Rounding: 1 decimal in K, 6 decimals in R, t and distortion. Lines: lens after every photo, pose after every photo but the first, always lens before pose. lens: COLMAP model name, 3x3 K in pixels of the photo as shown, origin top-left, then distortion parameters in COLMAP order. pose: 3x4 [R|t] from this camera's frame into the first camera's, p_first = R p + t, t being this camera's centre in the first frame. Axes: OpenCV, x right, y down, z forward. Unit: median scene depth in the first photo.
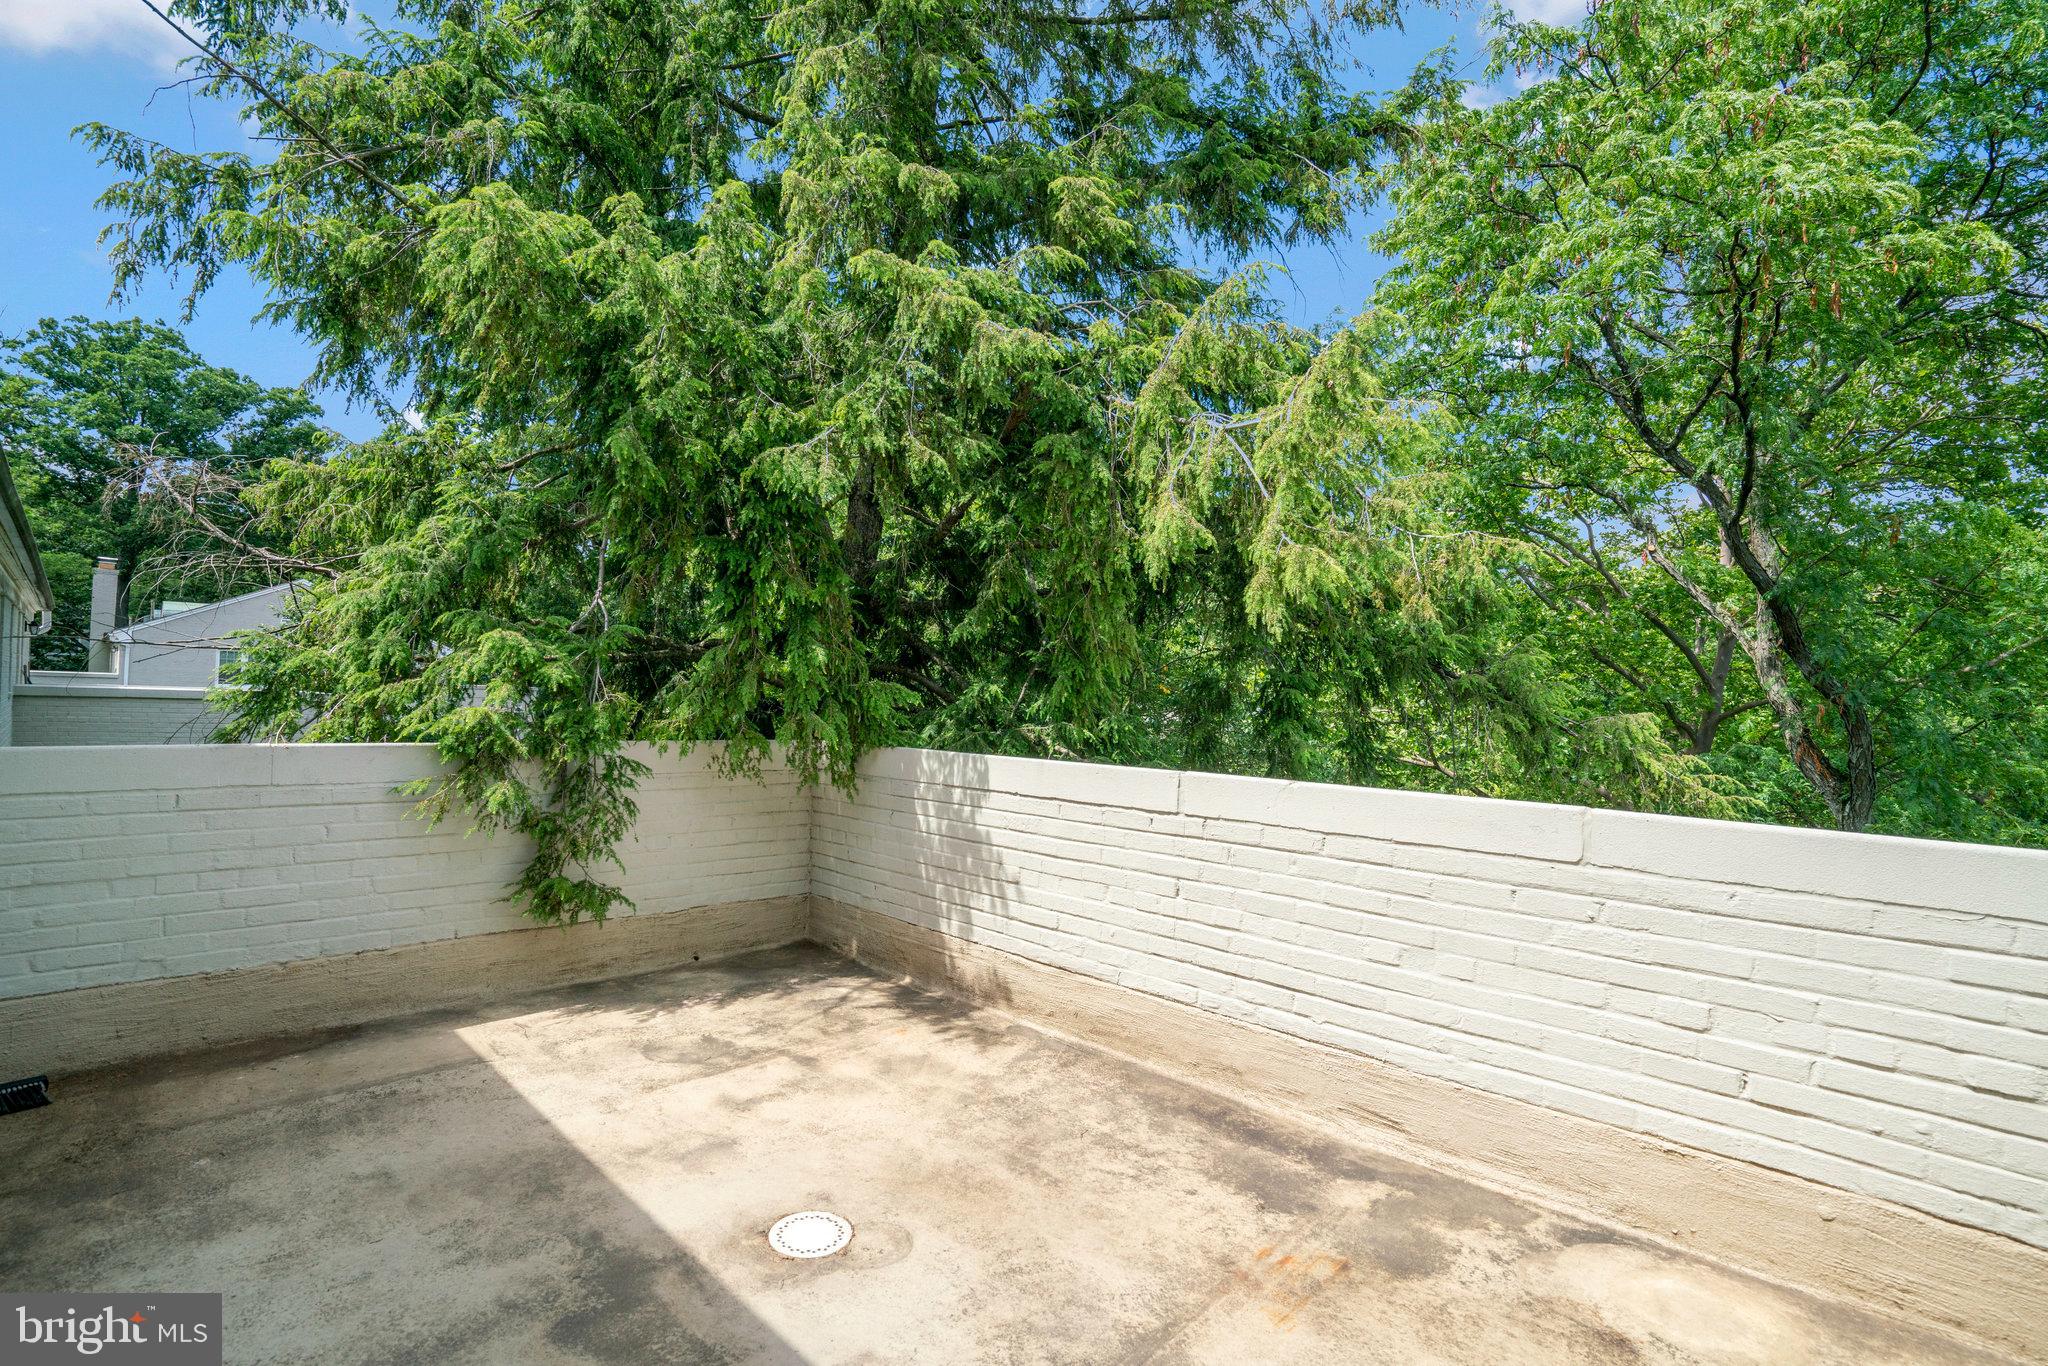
lens RADIAL K [[959.3, 0, 1030.6], [0, 959.3, 672.5], [0, 0, 1]] dist [-0.057175, 0.021454]
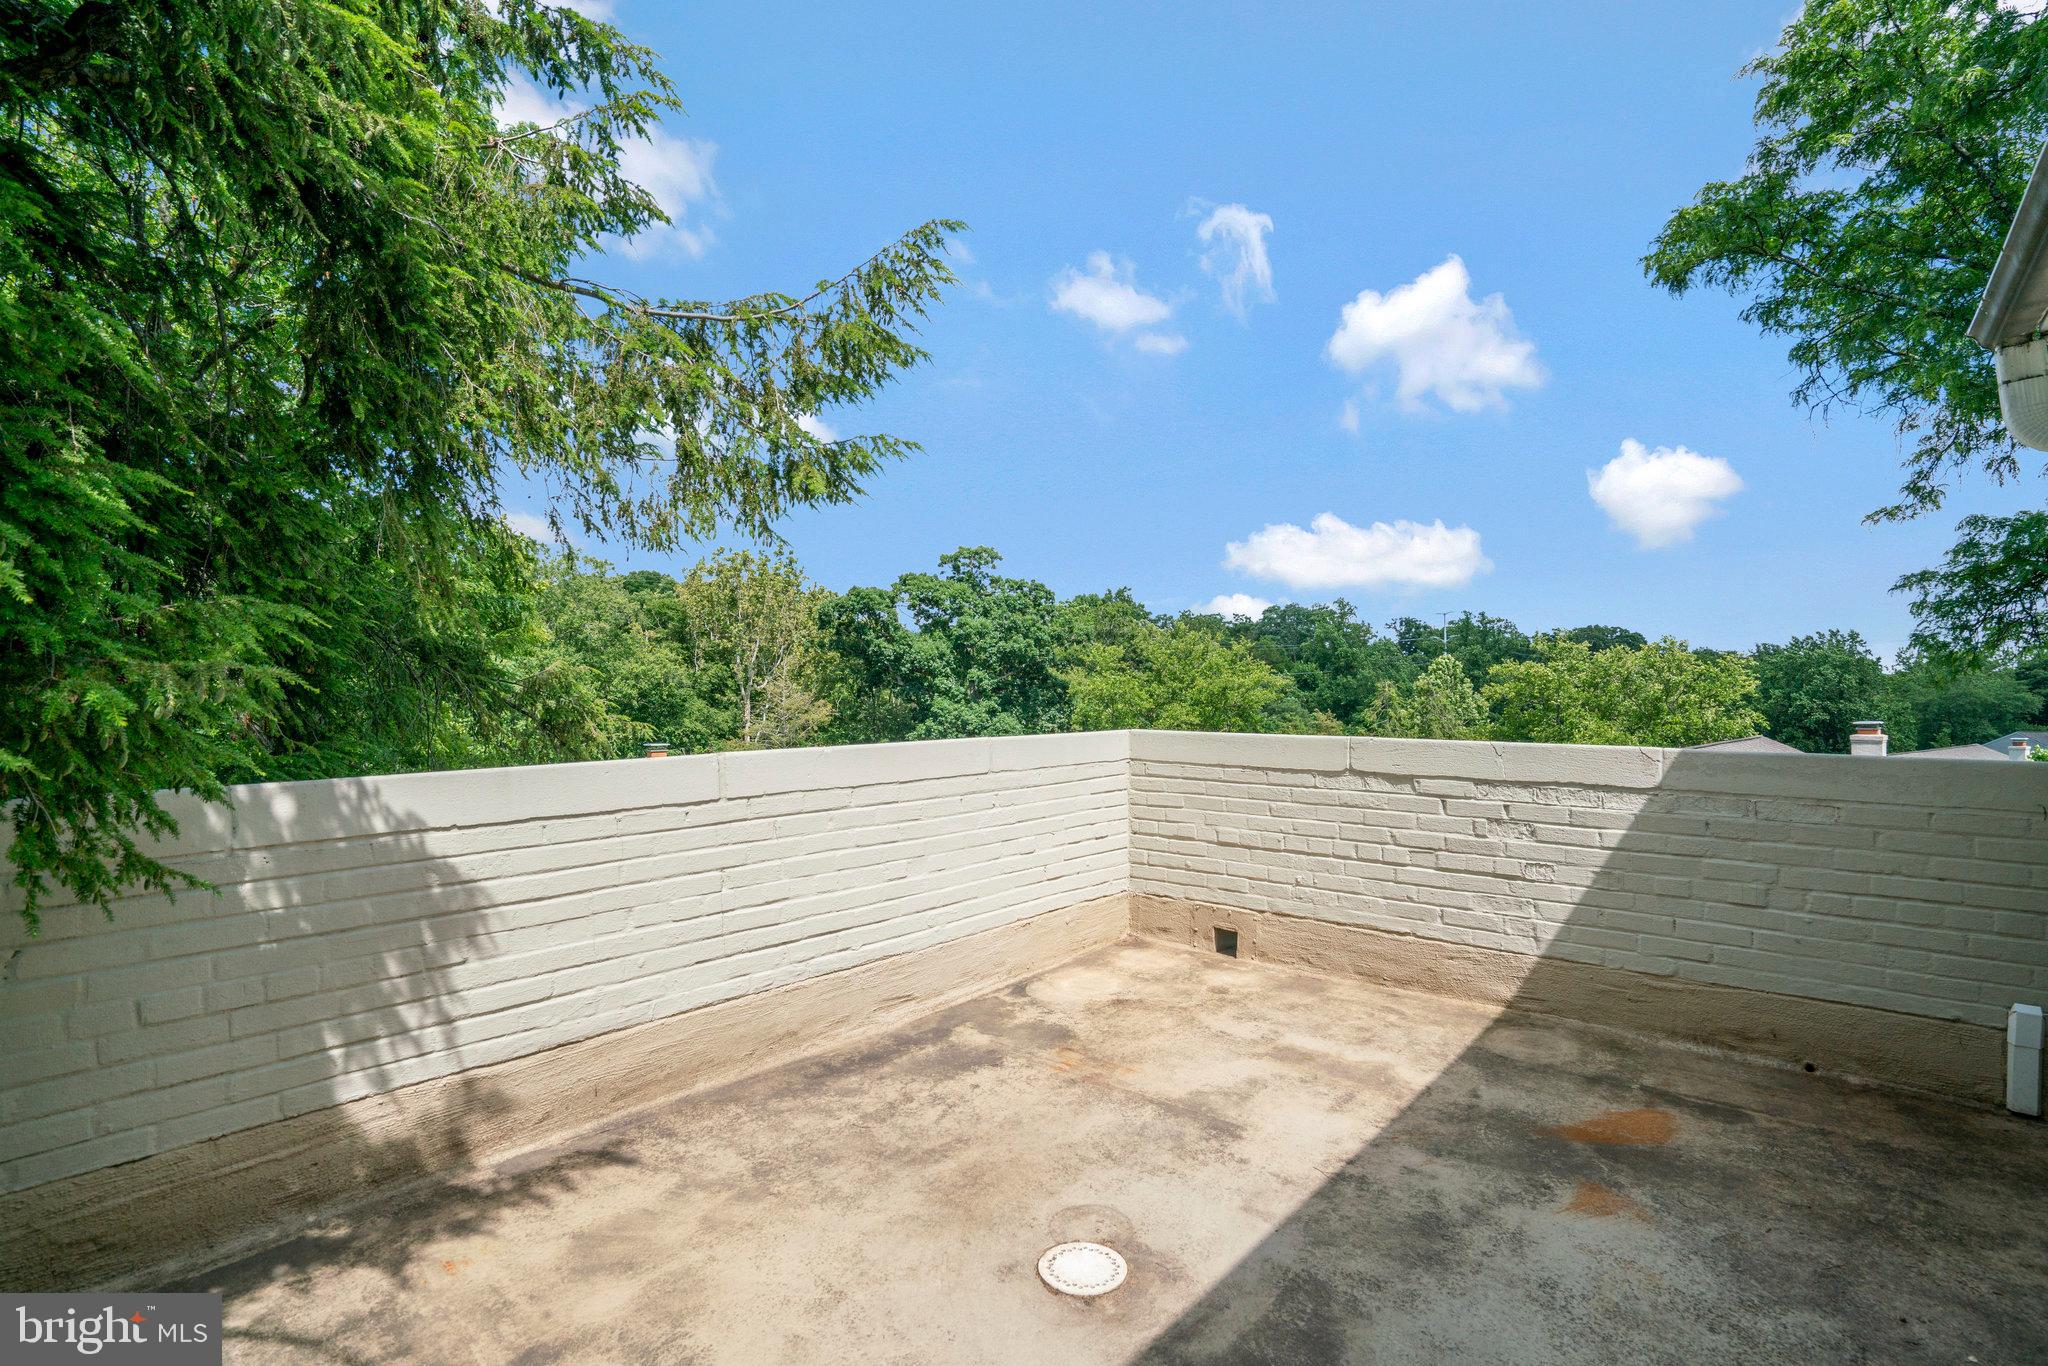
lens RADIAL K [[959.3, 0, 1030.6], [0, 959.3, 672.5], [0, 0, 1]] dist [-0.057175, 0.021454]
pose [[-0.053999, -0.019573, 0.998349, -0.964463], [-0.029447, 0.999404, 0.018001, 0.001519], [-0.998107, -0.028426, -0.054543, 0.948218]]
